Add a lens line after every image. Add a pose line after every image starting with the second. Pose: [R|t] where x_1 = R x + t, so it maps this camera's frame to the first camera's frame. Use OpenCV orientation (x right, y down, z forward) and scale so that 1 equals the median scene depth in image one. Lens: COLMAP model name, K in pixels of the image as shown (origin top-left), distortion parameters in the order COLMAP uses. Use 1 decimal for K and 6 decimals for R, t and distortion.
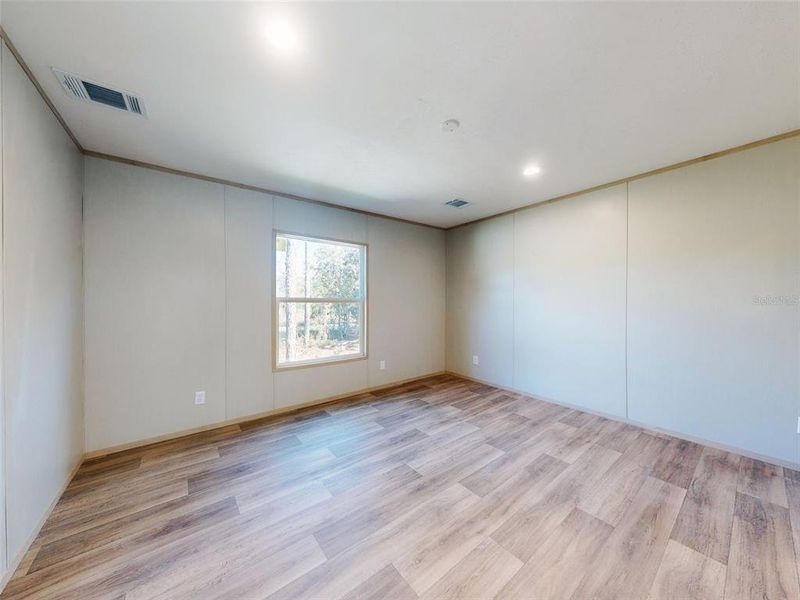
lens RADIAL K [[281.2, 0, 400.0], [0, 281.2, 313.9], [0, 0, 1]] dist [-0.002068, 0.000694]
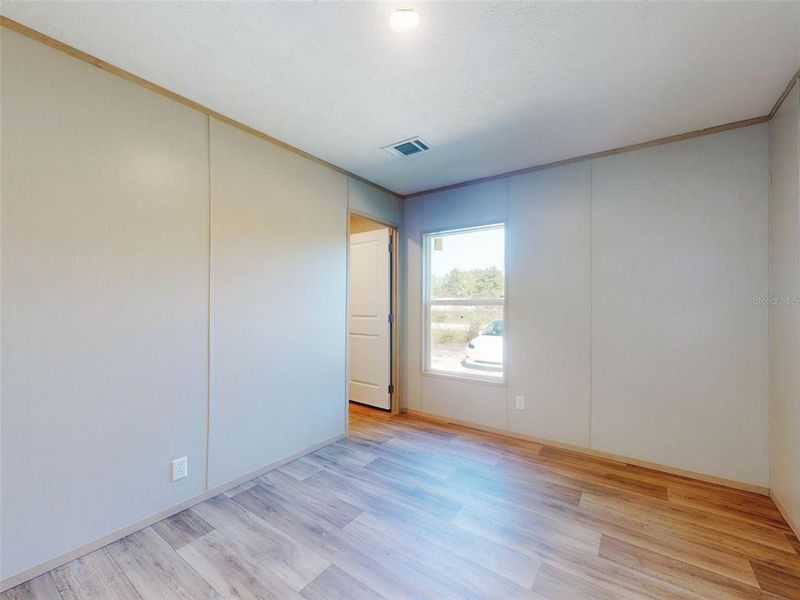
lens RADIAL K [[340.0, 0, 401.3], [0, 340.0, 312.7], [0, 0, 1]] dist [0.002747, -0.001033]
pose [[0.288218, 0.037581, -0.956827, 0.847622], [-0.049669, 0.998471, 0.024255, -0.040853], [0.956276, 0.040534, 0.289643, 0.731786]]
